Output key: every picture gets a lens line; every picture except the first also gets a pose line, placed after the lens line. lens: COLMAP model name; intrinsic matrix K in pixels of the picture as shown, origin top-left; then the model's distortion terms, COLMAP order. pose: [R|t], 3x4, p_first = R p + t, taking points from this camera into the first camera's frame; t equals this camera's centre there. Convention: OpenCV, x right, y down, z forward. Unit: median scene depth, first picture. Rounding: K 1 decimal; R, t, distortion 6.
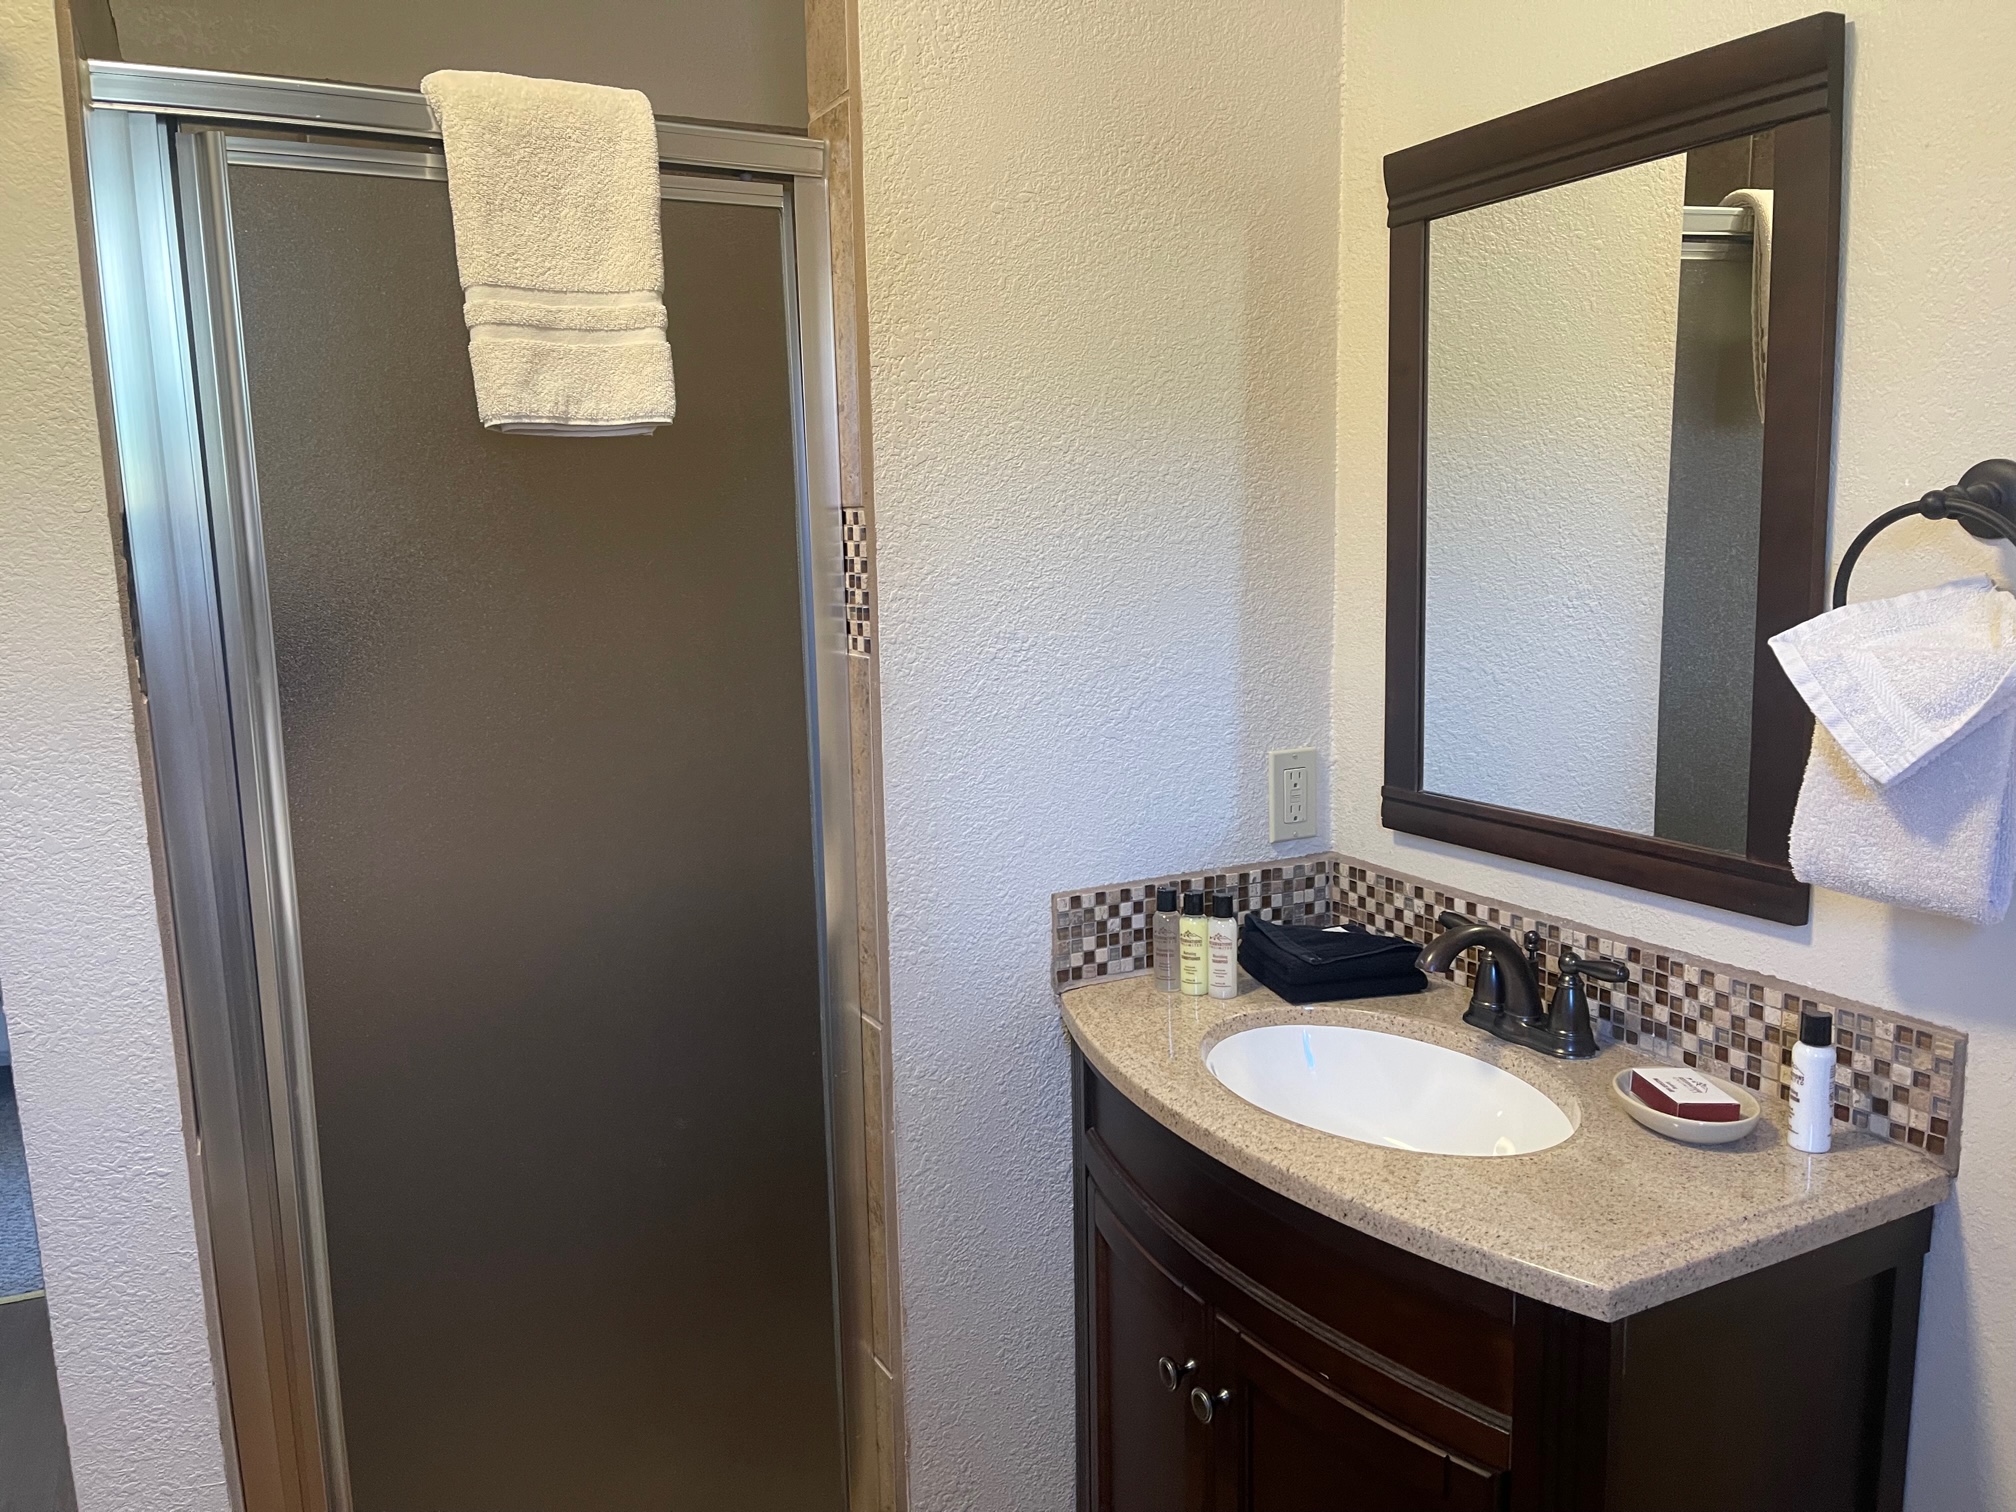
lens RADIAL K [[1527.5, 0, 1006.4], [0, 1527.5, 756.4], [0, 0, 1]] dist [0.076128, -0.095851]
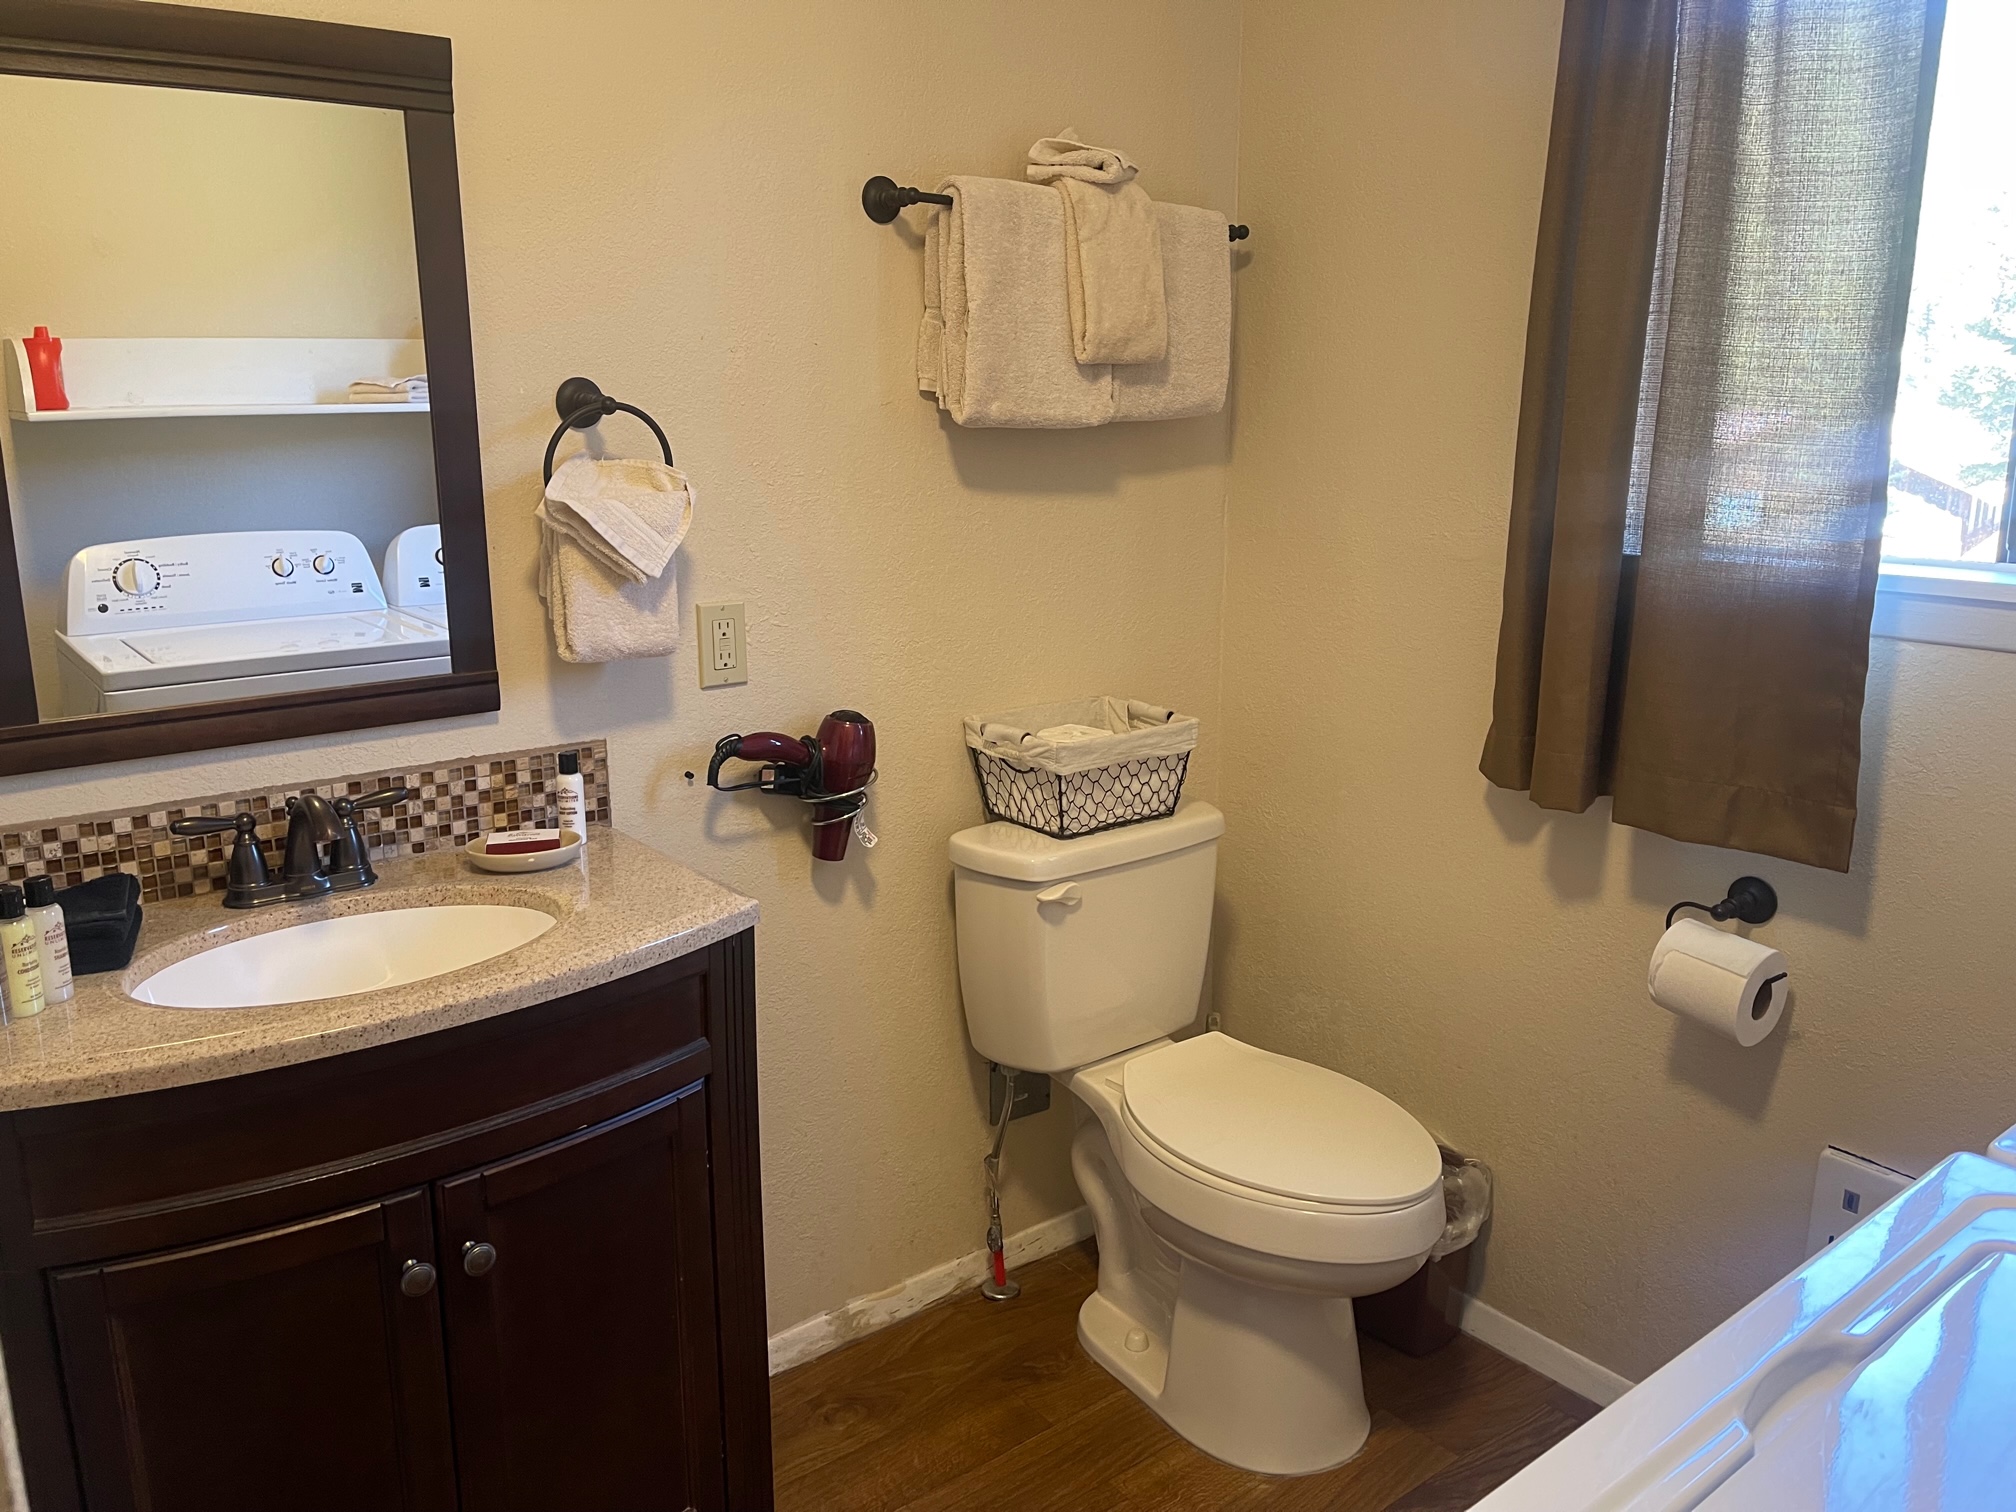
lens RADIAL K [[1527.5, 0, 1004.5], [0, 1527.5, 765.8], [0, 0, 1]] dist [0.076128, -0.095851]
pose [[-0.187056, -0.209662, 0.959715, -0.850326], [0.160571, 0.957293, 0.240429, -0.095869], [-0.969137, 0.199076, -0.145402, 0.706726]]
